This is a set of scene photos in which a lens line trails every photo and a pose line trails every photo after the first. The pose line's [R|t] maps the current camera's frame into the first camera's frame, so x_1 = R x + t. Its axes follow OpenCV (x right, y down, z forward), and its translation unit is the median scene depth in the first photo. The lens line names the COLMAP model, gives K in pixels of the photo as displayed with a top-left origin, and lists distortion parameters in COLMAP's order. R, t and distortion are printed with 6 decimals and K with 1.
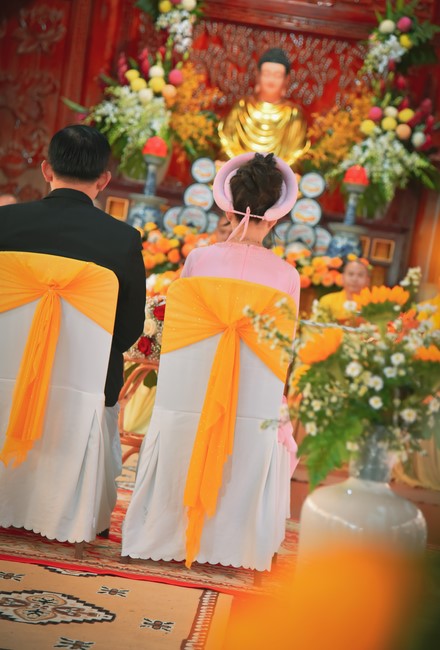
lens RADIAL K [[1564.0, 0, 226.1], [0, 1564.0, 358.2], [0, 0, 1]] dist [0.587229, 0.000000]
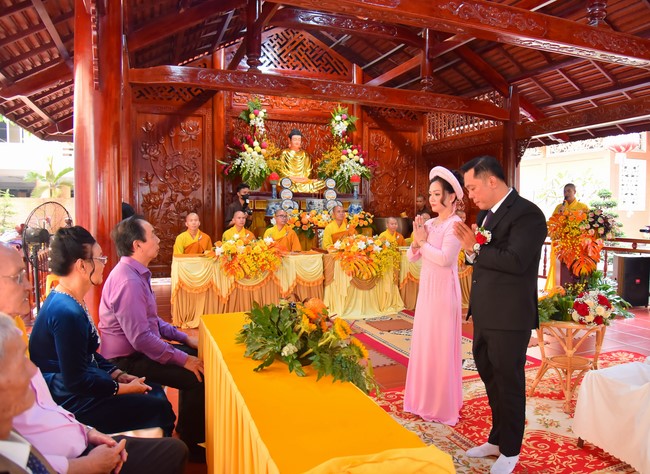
lens RADIAL K [[507.0, 0, 353.8], [0, 507.0, 233.6], [0, 0, 1]] dist [-0.078511, 0.018820]
pose [[0.888973, -0.168307, 0.425911, -0.250415], [0.144812, 0.985607, 0.087227, -0.094232], [-0.434462, -0.015866, 0.900550, 0.276967]]
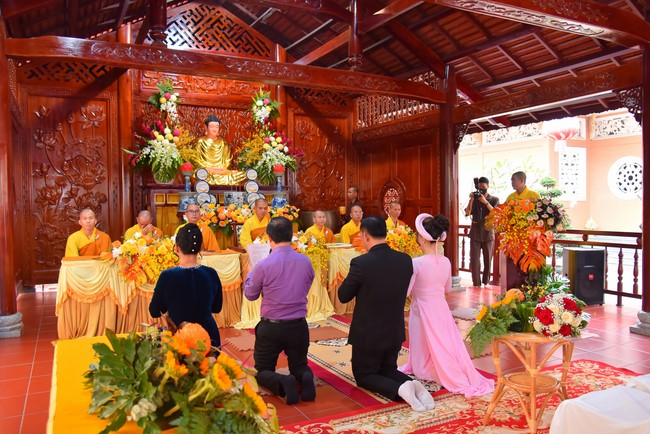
lens RADIAL K [[523.5, 0, 318.1], [0, 523.5, 216.3], [0, 0, 1]] dist [-0.045254, 0.023734]
pose [[0.857713, -0.170688, 0.484968, -0.222300], [0.155021, 0.985240, 0.072592, -0.088802], [-0.490201, 0.012918, 0.871514, 0.314964]]
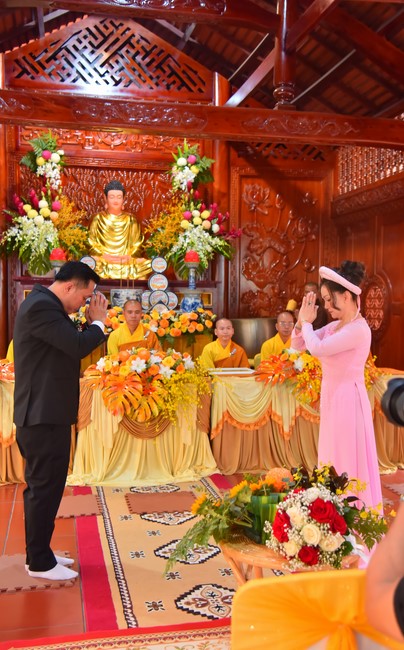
lens RADIAL K [[726.9, 0, 200.5], [0, 726.9, 331.4], [0, 0, 1]] dist [0.118988, 0.000000]
pose [[0.957132, -0.155110, 0.244622, -0.089474], [0.146480, 0.987782, 0.053199, -0.075284], [-0.249884, -0.015086, 0.968158, 0.287807]]
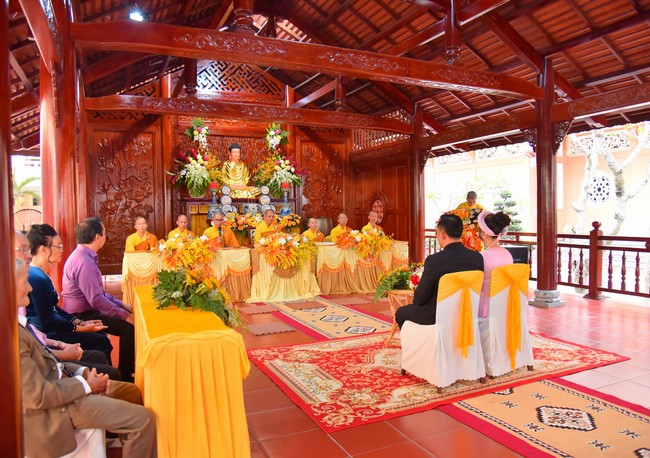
lens RADIAL K [[491.9, 0, 333.4], [0, 491.9, 228.7], [0, 0, 1]] dist [-0.063777, 0.033907]
pose [[0.869057, -0.177293, 0.461852, -0.248026], [0.159339, 0.984141, 0.077961, -0.088445], [-0.468350, 0.005839, 0.883524, 0.168485]]
